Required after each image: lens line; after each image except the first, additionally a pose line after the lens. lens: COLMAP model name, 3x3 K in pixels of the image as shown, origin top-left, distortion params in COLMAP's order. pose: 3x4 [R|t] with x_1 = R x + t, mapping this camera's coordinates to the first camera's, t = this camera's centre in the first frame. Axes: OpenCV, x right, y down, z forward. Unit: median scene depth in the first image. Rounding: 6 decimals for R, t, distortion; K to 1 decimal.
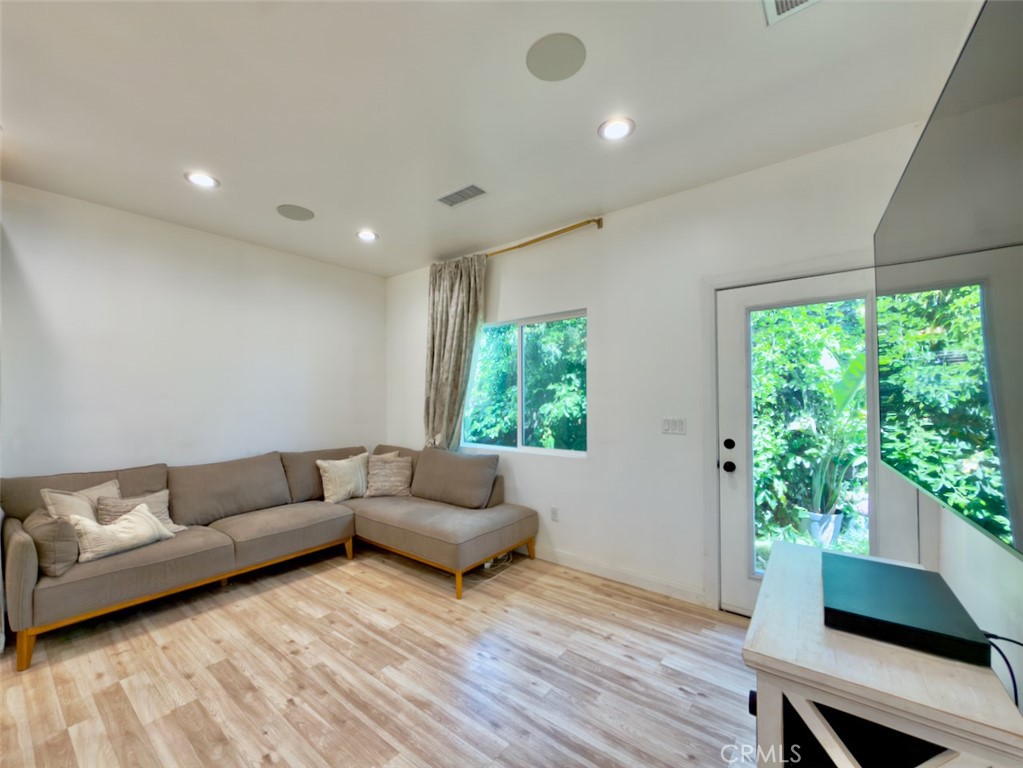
lens RADIAL K [[412.1, 0, 509.9], [0, 412.1, 392.5], [0, 0, 1]] dist [0.000484, -0.000322]
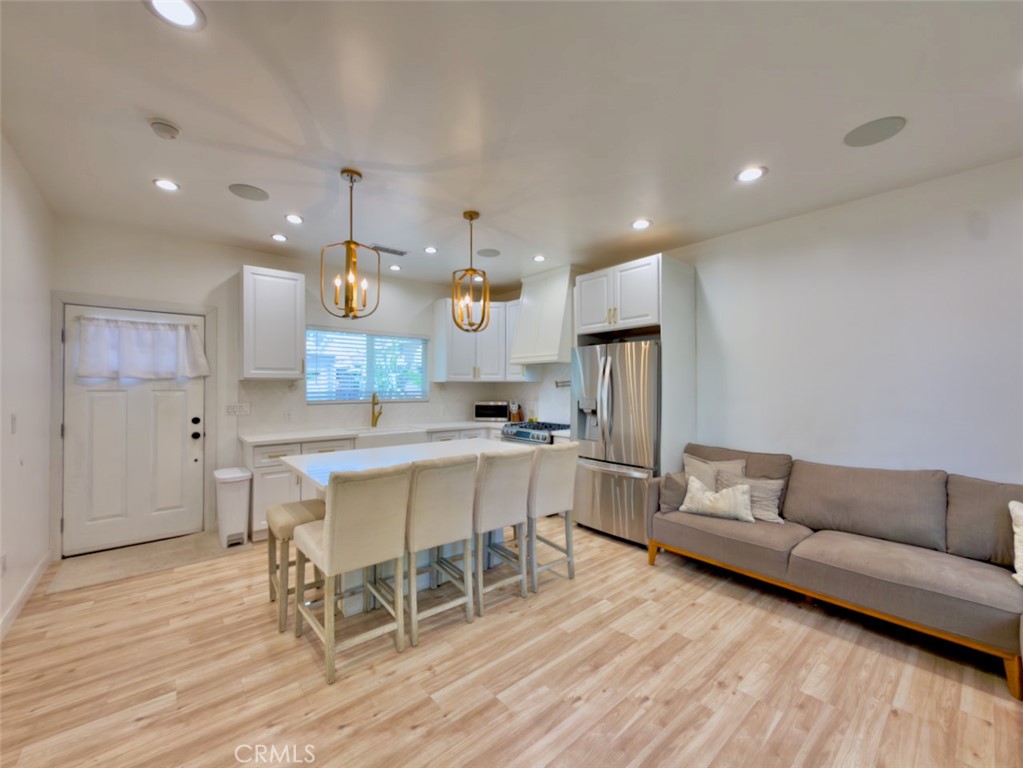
lens RADIAL K [[412.1, 0, 507.0], [0, 412.1, 383.9], [0, 0, 1]] dist [0.000484, -0.000322]
pose [[-0.195810, -0.003967, -0.980634, 0.297057], [0.005896, 0.999969, -0.005222, -0.002178], [0.980624, -0.006805, -0.195781, 0.511905]]
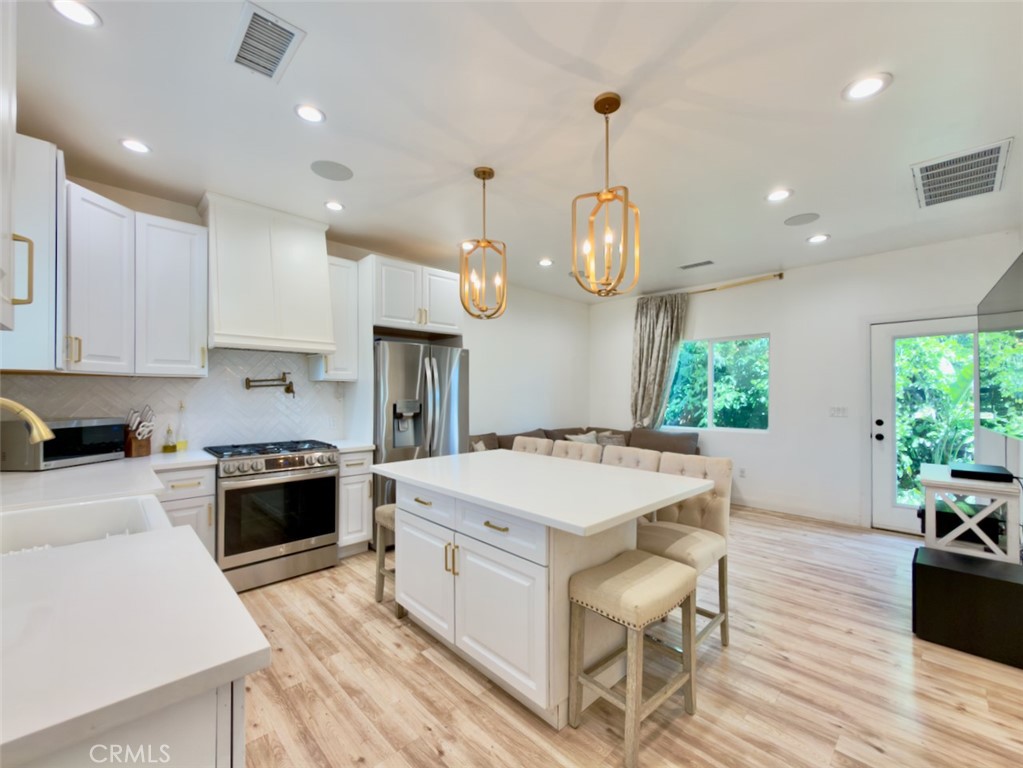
lens RADIAL K [[428.9, 0, 531.1], [0, 428.9, 391.4], [0, 0, 1]] dist [-0.009240, -0.001092]
pose [[0.994276, 0.004738, -0.106740, -0.514028], [-0.004517, 0.999987, 0.002309, 0.006764], [0.106749, -0.001814, 0.994284, -0.632939]]
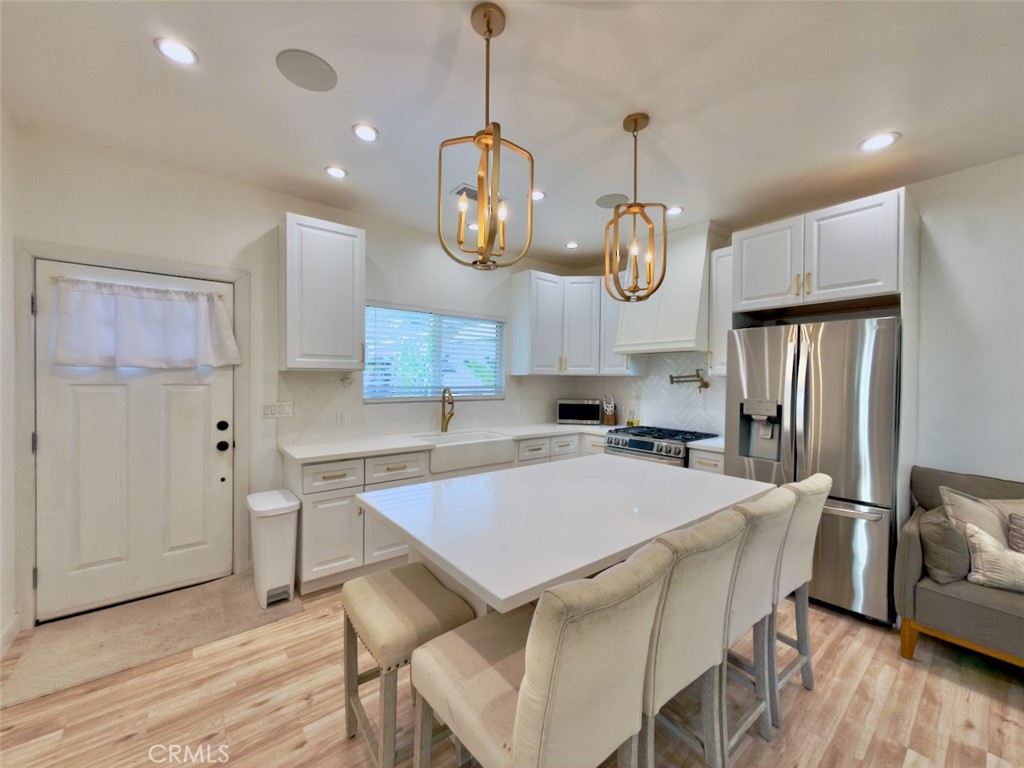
lens RADIAL K [[409.9, 0, 512.8], [0, 409.9, 383.6], [0, 0, 1]] dist [-0.000298, 0.000703]
pose [[-0.218687, 0.011453, -0.975728, 0.008811], [-0.002692, 0.999920, 0.012340, -0.009623], [0.975791, 0.005325, -0.218639, 0.176729]]
